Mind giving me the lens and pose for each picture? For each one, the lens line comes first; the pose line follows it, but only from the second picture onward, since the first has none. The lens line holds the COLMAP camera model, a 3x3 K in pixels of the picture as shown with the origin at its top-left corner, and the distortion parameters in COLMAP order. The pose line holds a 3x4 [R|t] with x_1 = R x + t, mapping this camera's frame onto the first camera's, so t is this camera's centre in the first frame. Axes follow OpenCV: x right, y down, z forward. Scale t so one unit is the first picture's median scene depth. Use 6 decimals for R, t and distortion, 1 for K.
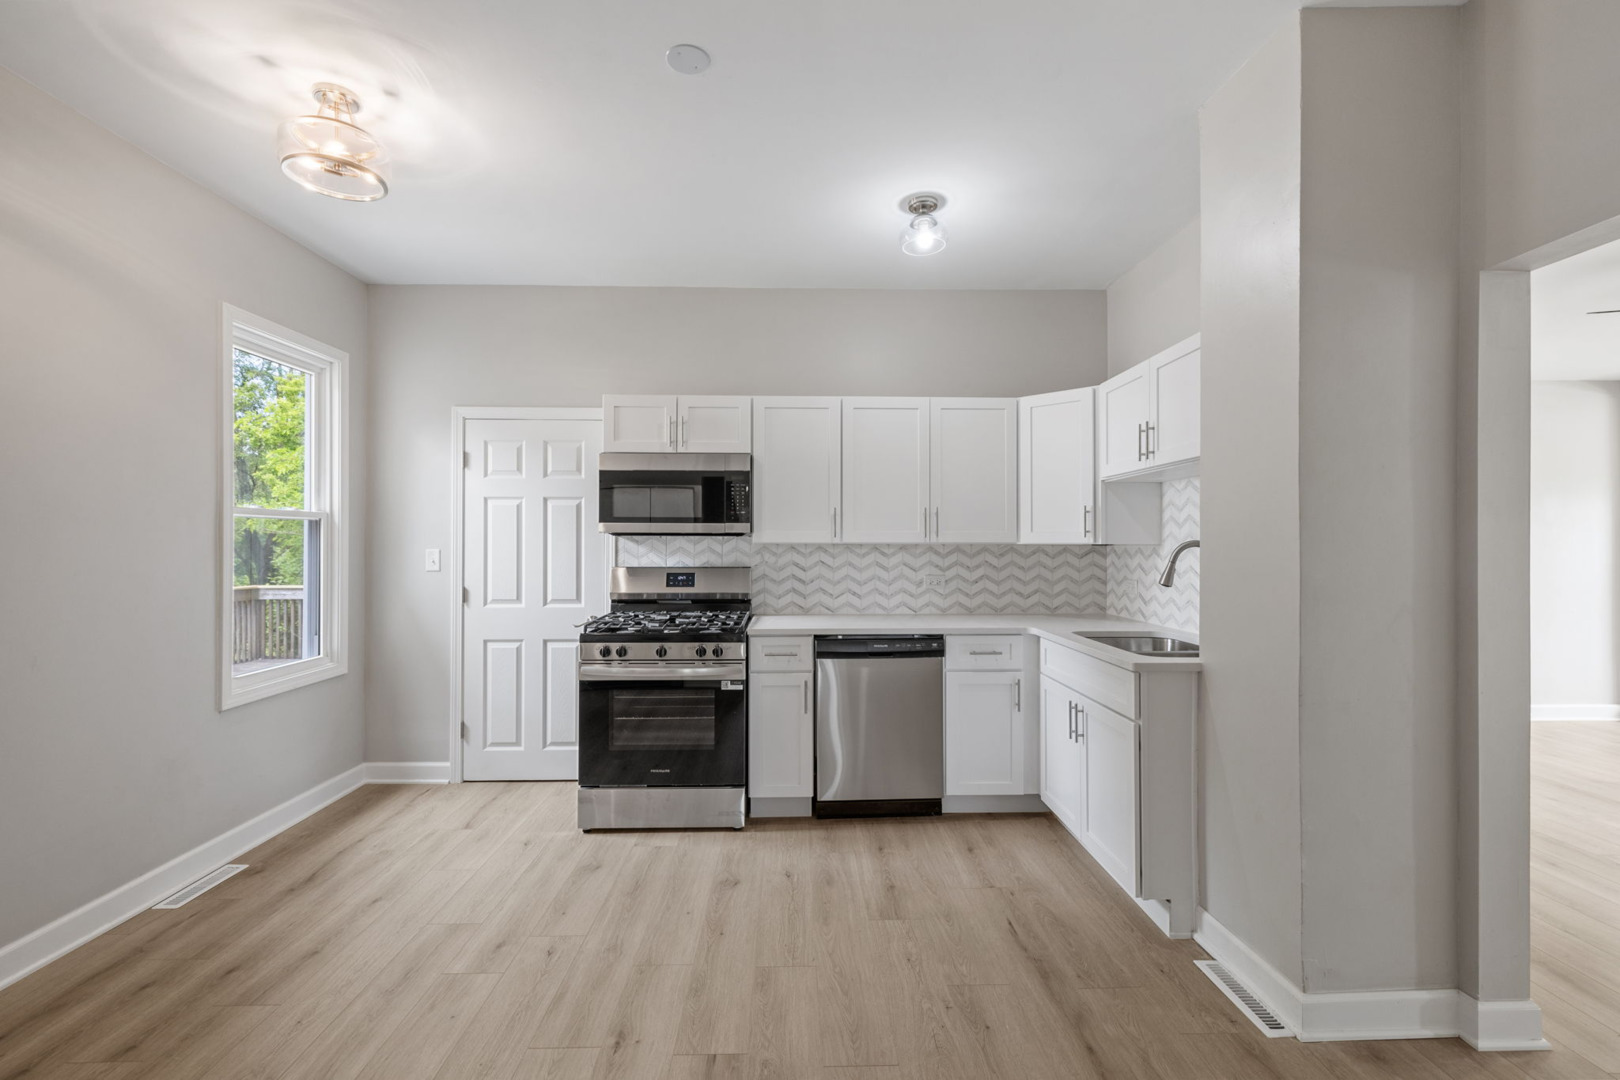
lens RADIAL K [[705.7, 0, 810.9], [0, 705.7, 535.8], [0, 0, 1]] dist [0.002792, 0.000102]
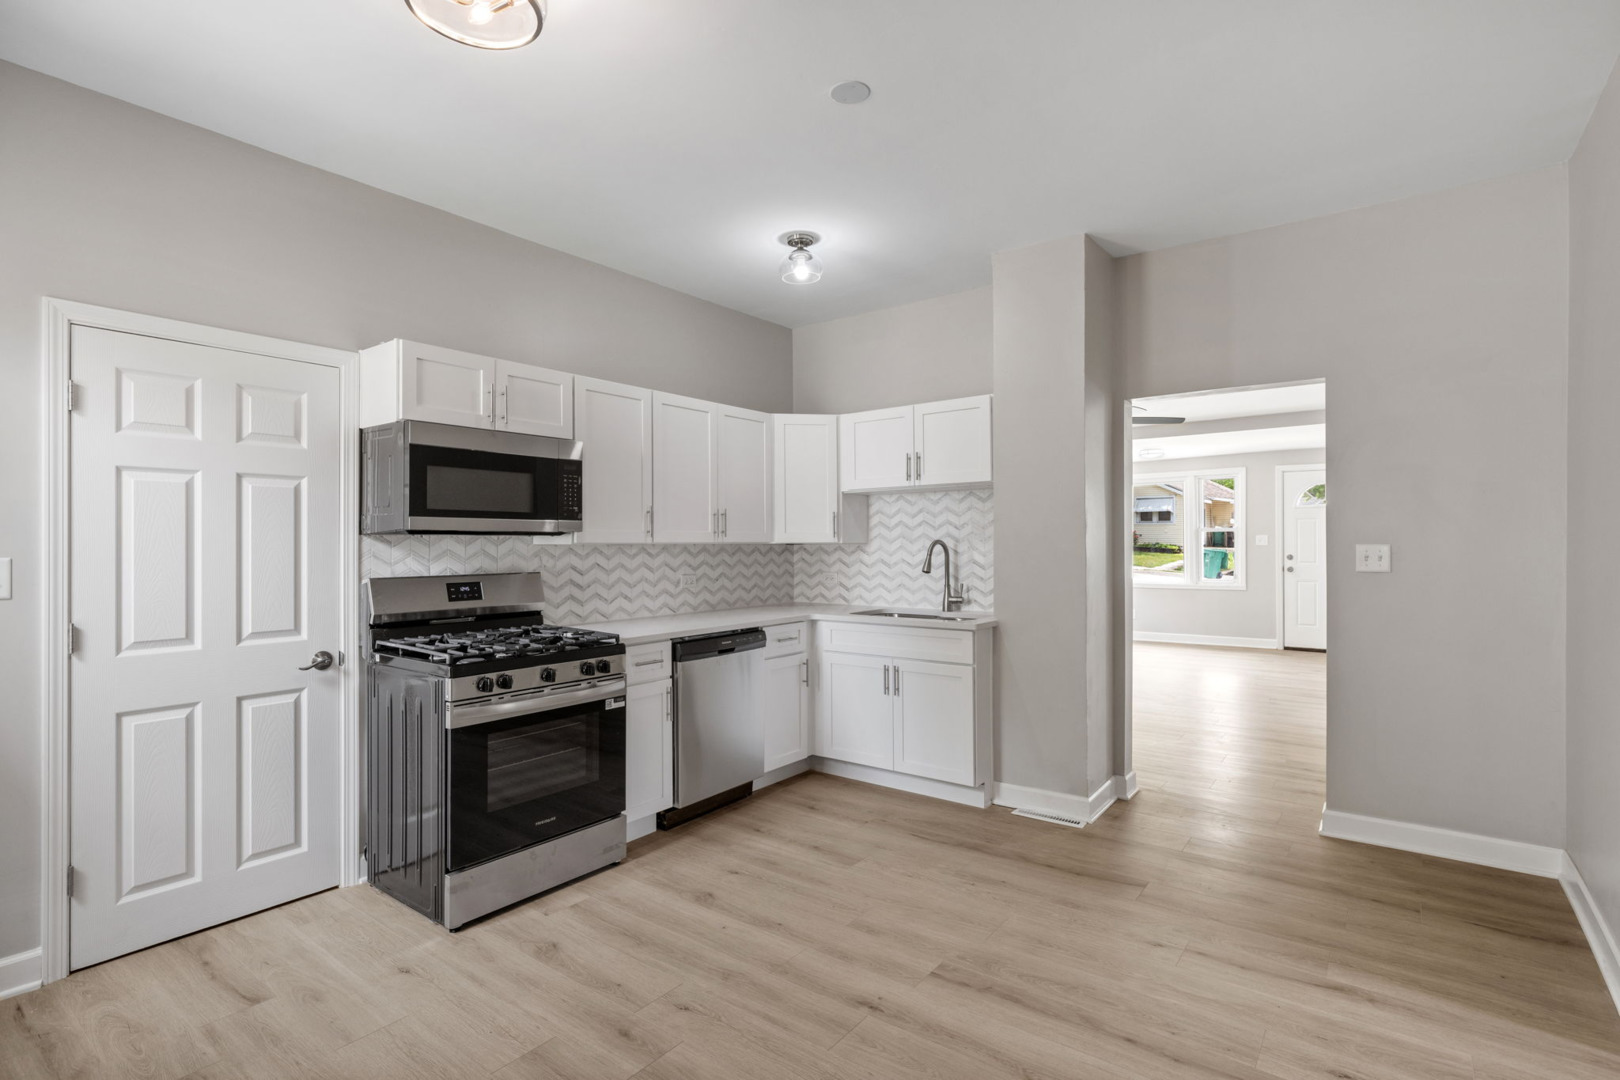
lens RADIAL K [[780.0, 0, 810.0], [0, 780.0, 540.0], [0, 0, 1]] dist [-0.003769, -0.000407]
pose [[0.626989, -0.000546, 0.779028, -0.654648], [-0.001968, 0.999995, 0.002285, 0.003095], [-0.779025, -0.002966, 0.626985, 0.174292]]
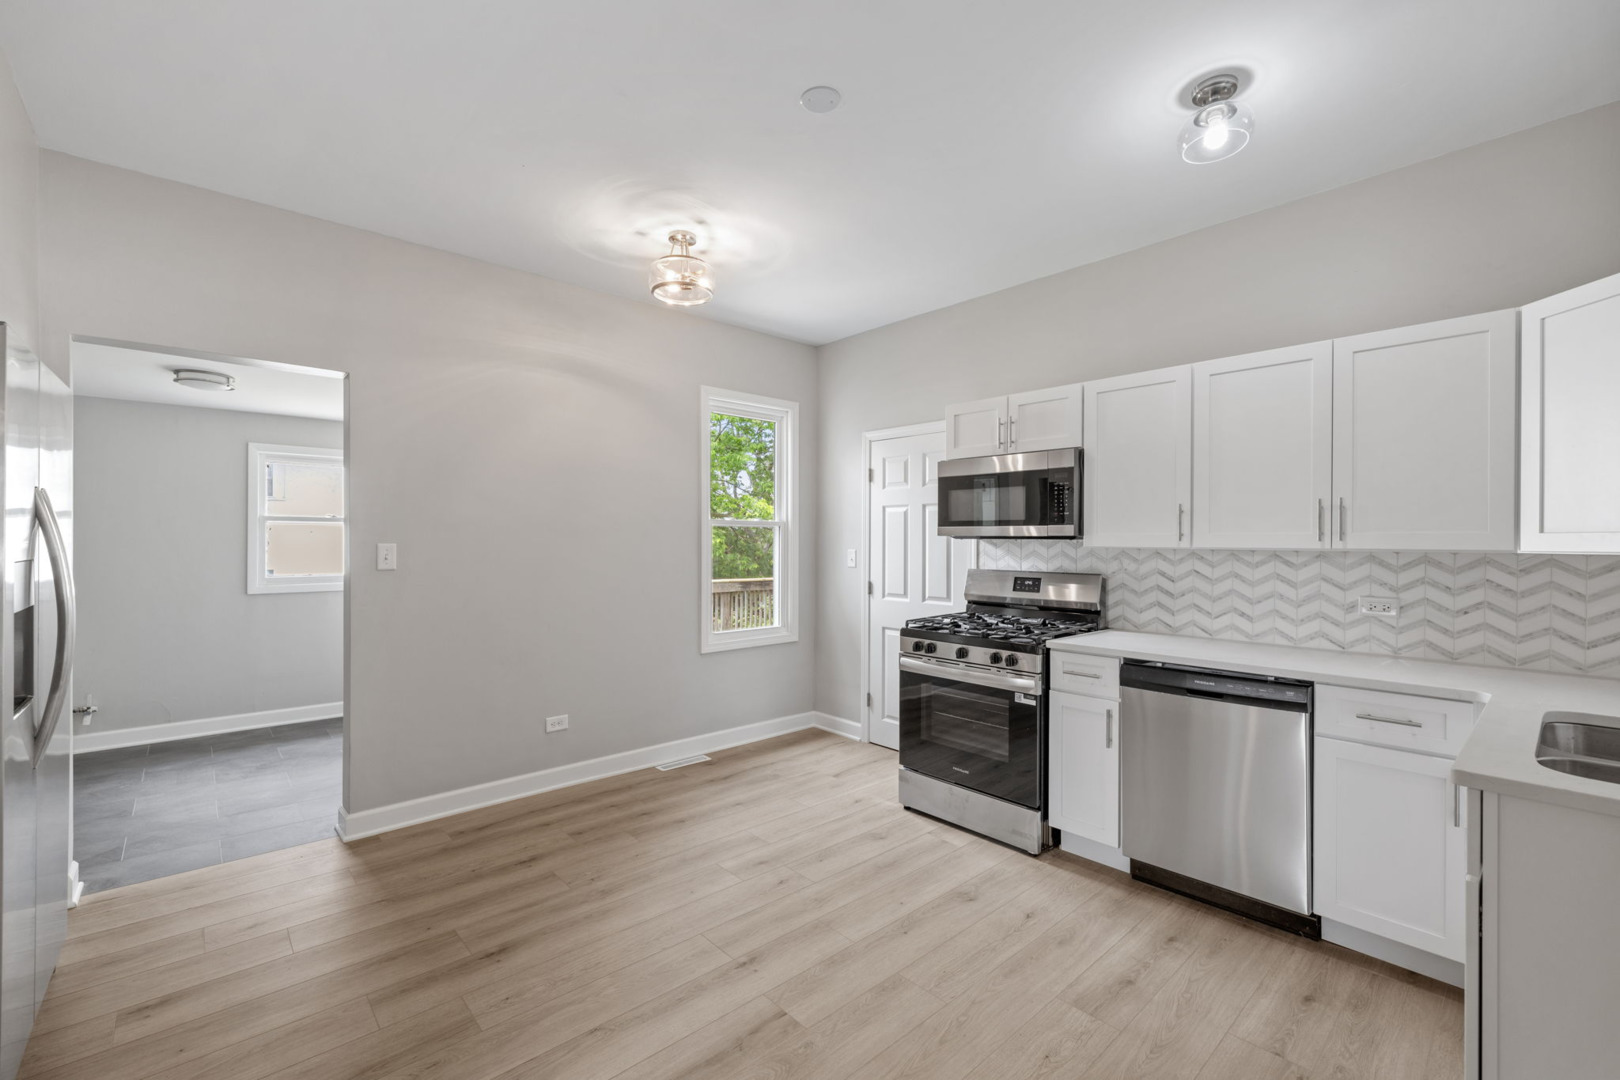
lens RADIAL K [[683.9, 0, 803.6], [0, 683.9, 542.7], [0, 0, 1]] dist [0.000302, 0.000099]
pose [[0.648002, 0.004579, -0.761625, 0.350793], [0.000964, 0.999976, 0.006832, -0.001647], [0.761638, -0.005162, 0.647982, 0.171862]]
